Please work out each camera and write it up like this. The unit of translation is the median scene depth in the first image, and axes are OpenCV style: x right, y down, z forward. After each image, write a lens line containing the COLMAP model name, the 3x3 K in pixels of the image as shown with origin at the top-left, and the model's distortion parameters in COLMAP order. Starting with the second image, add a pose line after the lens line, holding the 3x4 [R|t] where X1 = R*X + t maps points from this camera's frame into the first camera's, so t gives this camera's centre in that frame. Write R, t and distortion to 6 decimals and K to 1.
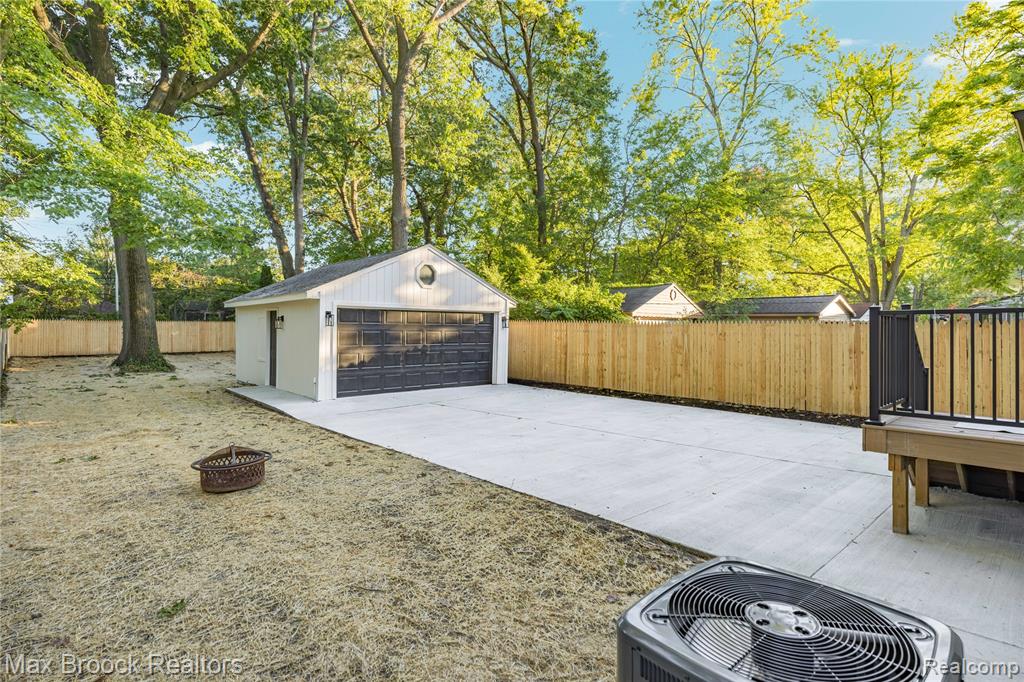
lens RADIAL K [[517.1, 0, 512.4], [0, 517.1, 323.4], [0, 0, 1]] dist [0.000181, -0.000156]
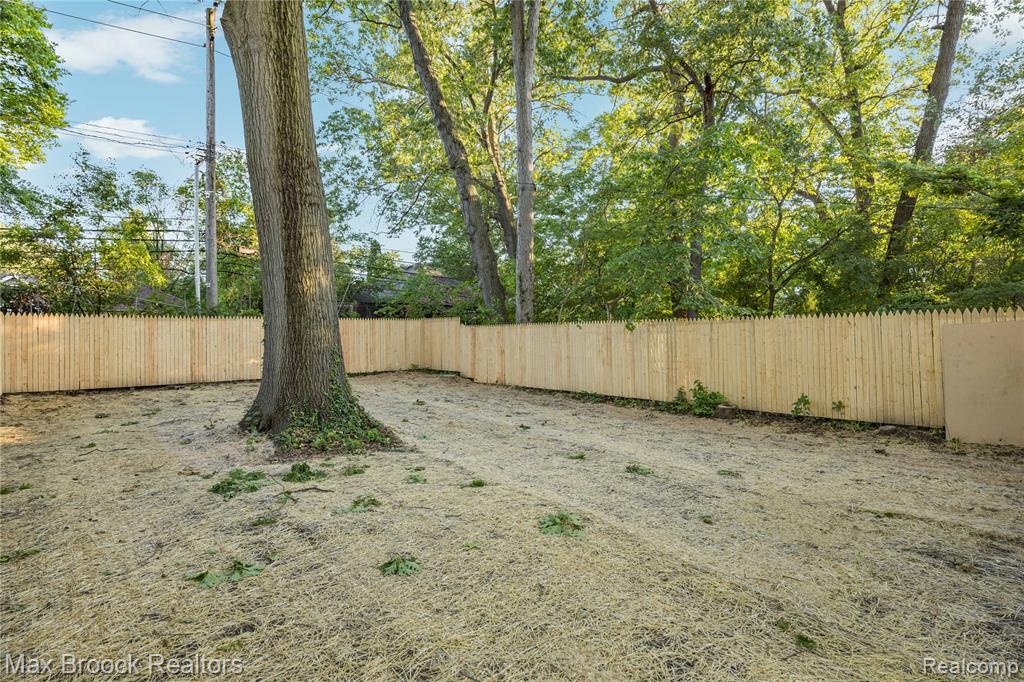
lens RADIAL K [[558.9, 0, 510.2], [0, 558.9, 334.5], [0, 0, 1]] dist [-0.000844, -0.001078]
pose [[0.997534, -0.008419, -0.069672, -0.471338], [0.009260, 0.999888, 0.011757, 0.009220], [0.069565, -0.012373, 0.997501, 0.521937]]
